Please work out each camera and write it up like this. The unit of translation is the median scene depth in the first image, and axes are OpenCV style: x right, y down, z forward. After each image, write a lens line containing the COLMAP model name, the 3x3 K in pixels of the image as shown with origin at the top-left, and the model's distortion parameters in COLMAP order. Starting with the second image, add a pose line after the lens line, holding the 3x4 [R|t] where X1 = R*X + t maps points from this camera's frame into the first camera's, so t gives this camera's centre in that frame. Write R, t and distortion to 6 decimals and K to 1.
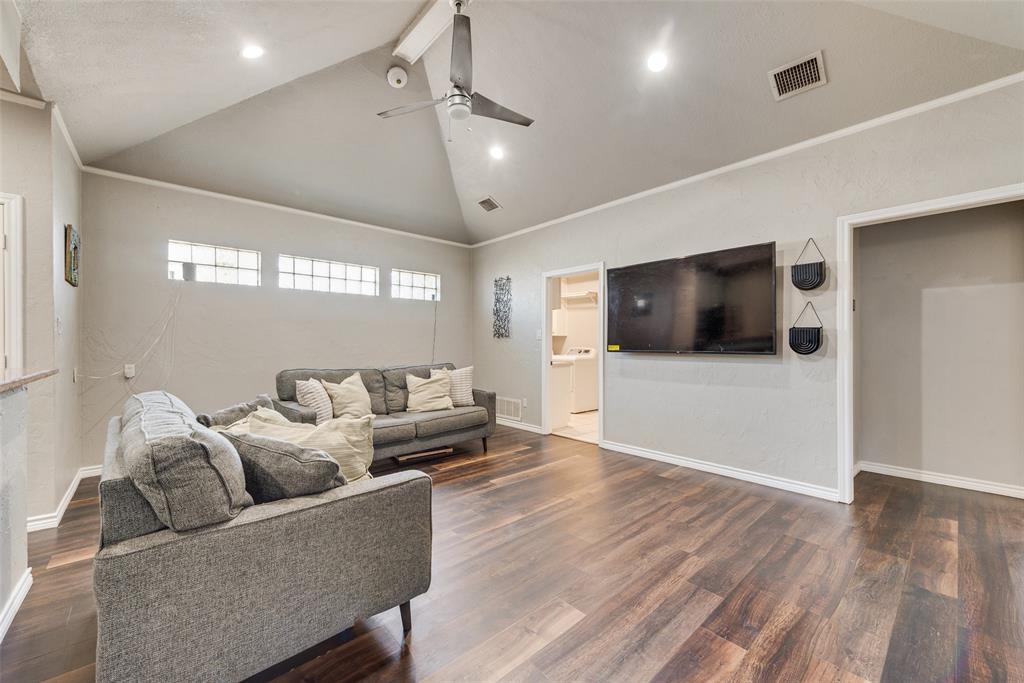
lens RADIAL K [[399.8, 0, 507.2], [0, 399.8, 344.6], [0, 0, 1]] dist [0.003030, -0.000338]
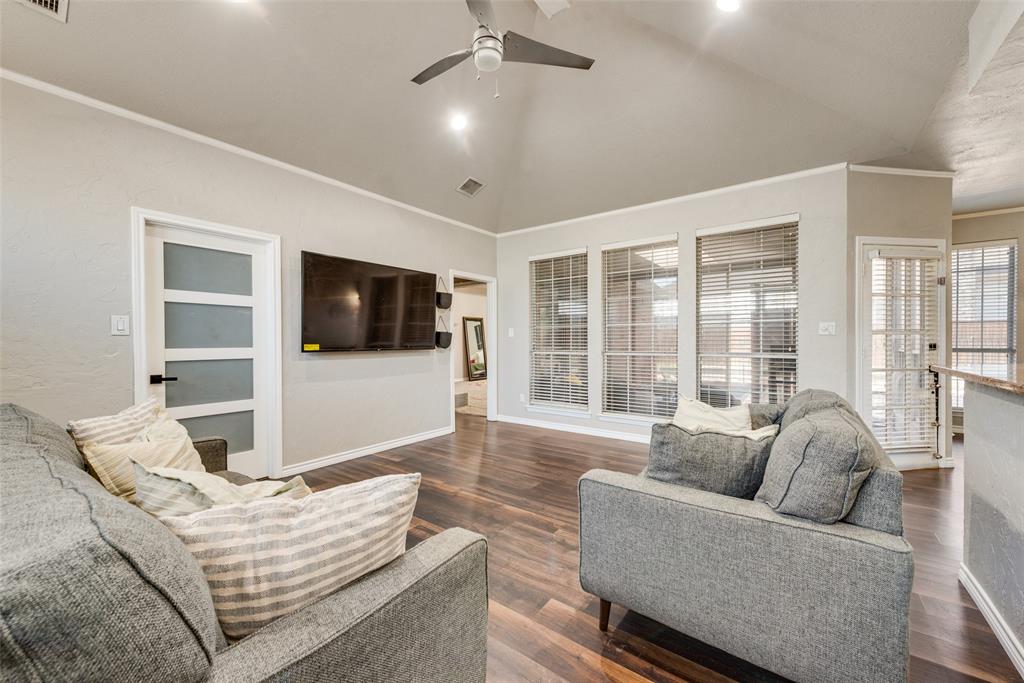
lens RADIAL K [[399.8, 0, 507.3], [0, 399.8, 340.7], [0, 0, 1]] dist [0.003030, -0.000338]
pose [[-0.202097, -0.003237, 0.979360, -0.645565], [0.000715, 0.999994, 0.003453, -0.008563], [-0.979365, 0.001398, -0.202093, 0.781050]]
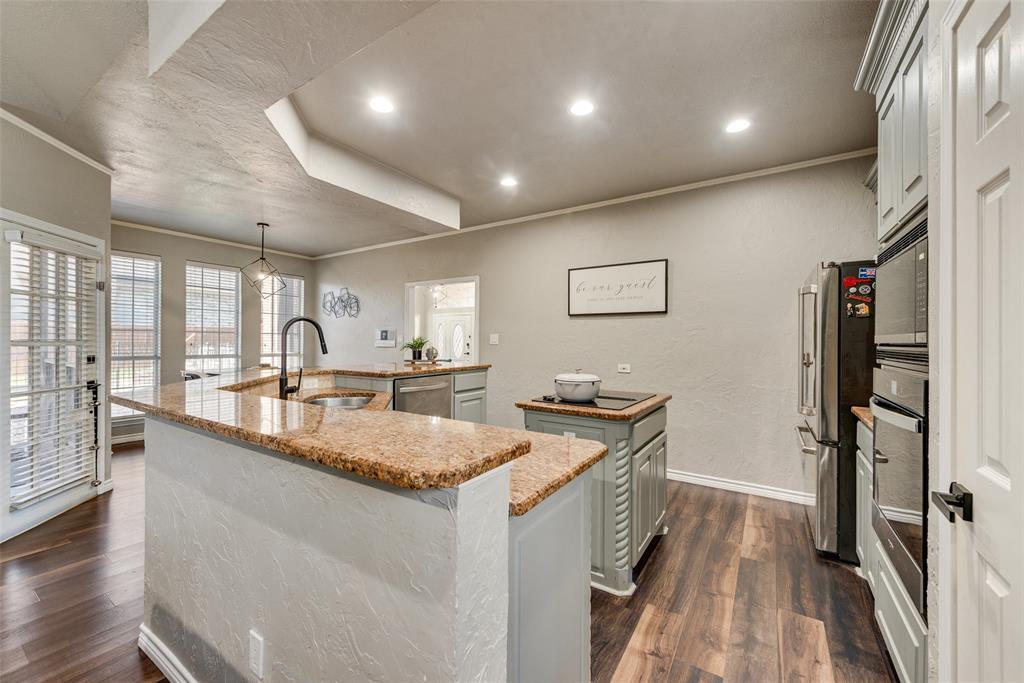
lens RADIAL K [[399.8, 0, 510.3], [0, 399.8, 341.8], [0, 0, 1]] dist [0.003030, -0.000338]
pose [[-0.962088, -0.003282, -0.272720, -0.537726], [-0.003153, 0.999995, -0.000911, -0.027176], [0.272721, -0.000017, -0.962093, 0.649563]]
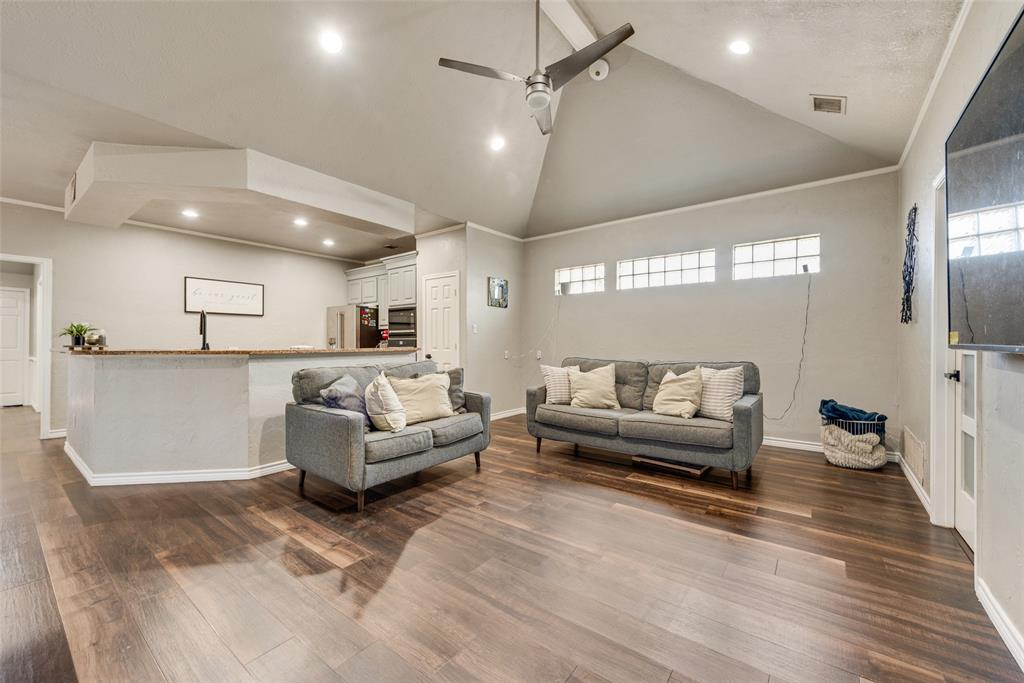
lens RADIAL K [[399.8, 0, 507.5], [0, 399.8, 341.1], [0, 0, 1]] dist [0.003030, -0.000338]
pose [[0.182347, 0.000252, -0.983234, 0.582443], [0.005186, 0.999986, 0.001218, 0.006470], [0.983221, -0.005321, 0.182343, 0.513934]]
